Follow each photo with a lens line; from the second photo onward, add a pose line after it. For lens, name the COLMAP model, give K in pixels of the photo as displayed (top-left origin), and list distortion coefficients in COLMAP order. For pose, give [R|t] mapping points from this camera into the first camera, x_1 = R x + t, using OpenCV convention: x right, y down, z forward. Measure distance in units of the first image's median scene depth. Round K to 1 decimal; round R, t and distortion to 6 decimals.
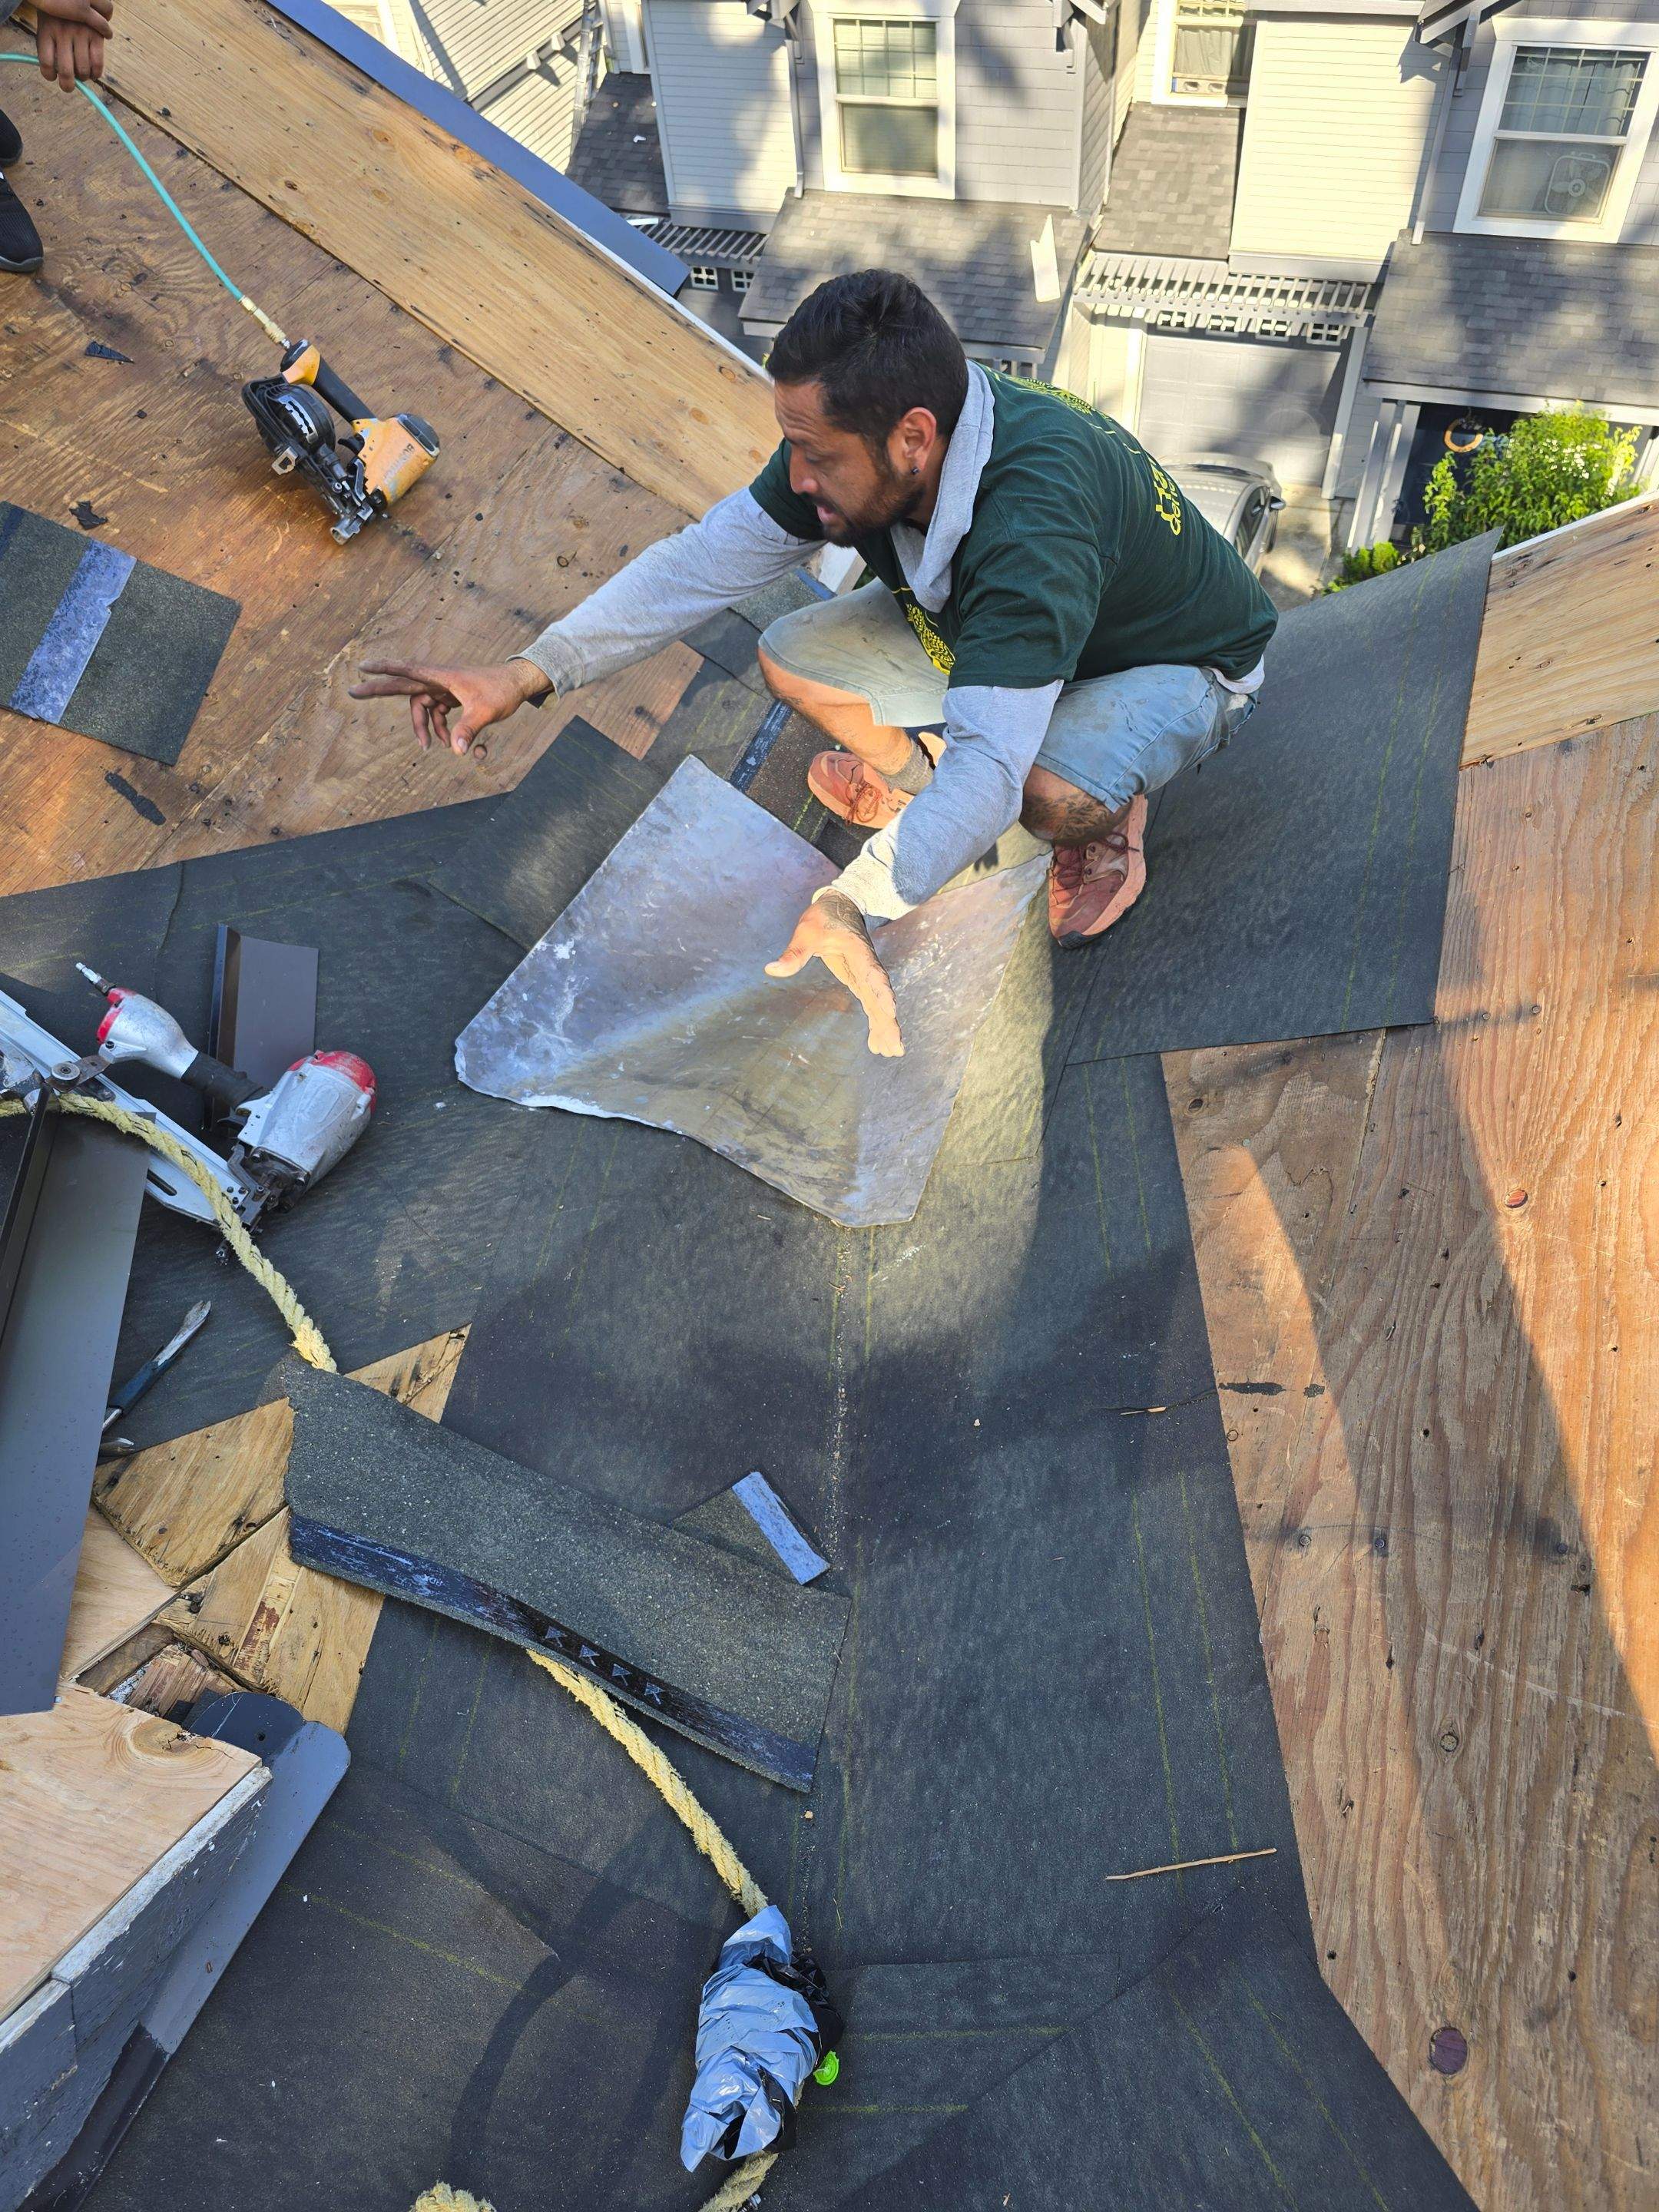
lens RADIAL K [[1517.3, 0, 829.5], [0, 1517.3, 1106.0], [0, 0, 1]] dist [0.075565, -0.072706]
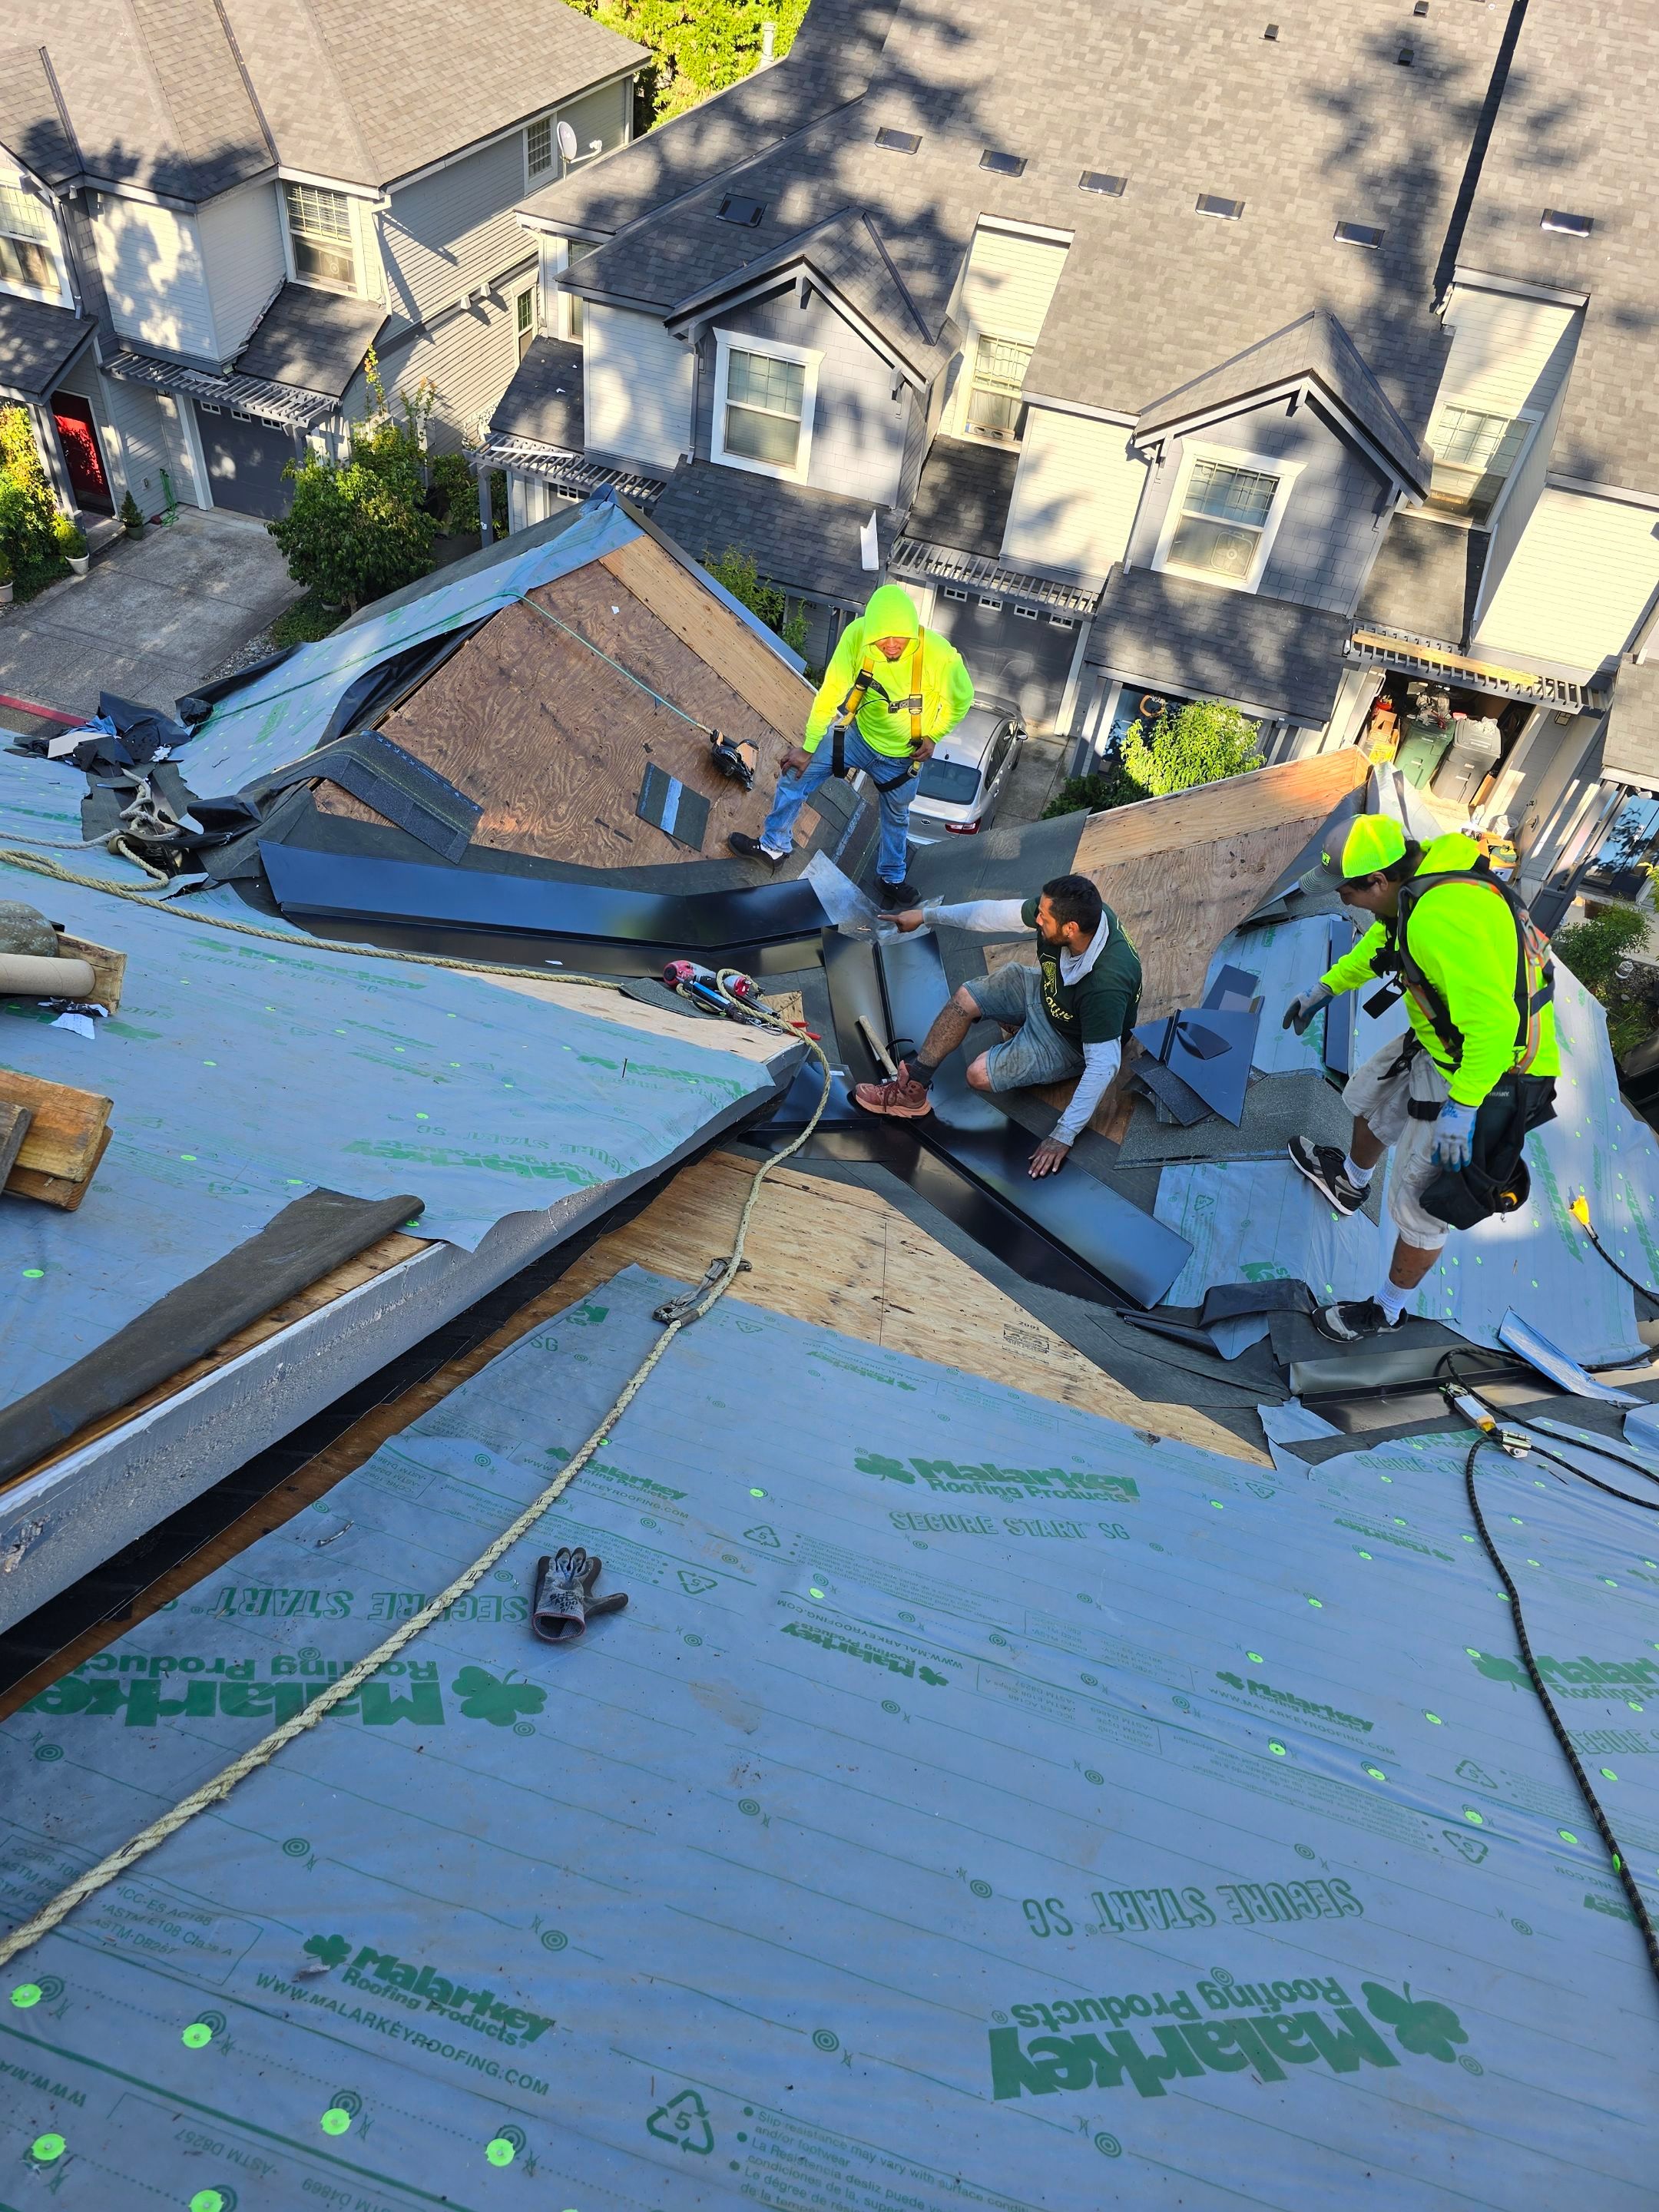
lens RADIAL K [[1449.2, 0, 829.5], [0, 1449.2, 1106.0], [0, 0, 1]] dist [0.002523, 0.000417]
pose [[0.981849, 0.089912, 0.166996, -0.067037], [-0.075851, 0.993161, -0.088759, 0.067552], [-0.173835, 0.074481, 0.981954, -0.224411]]
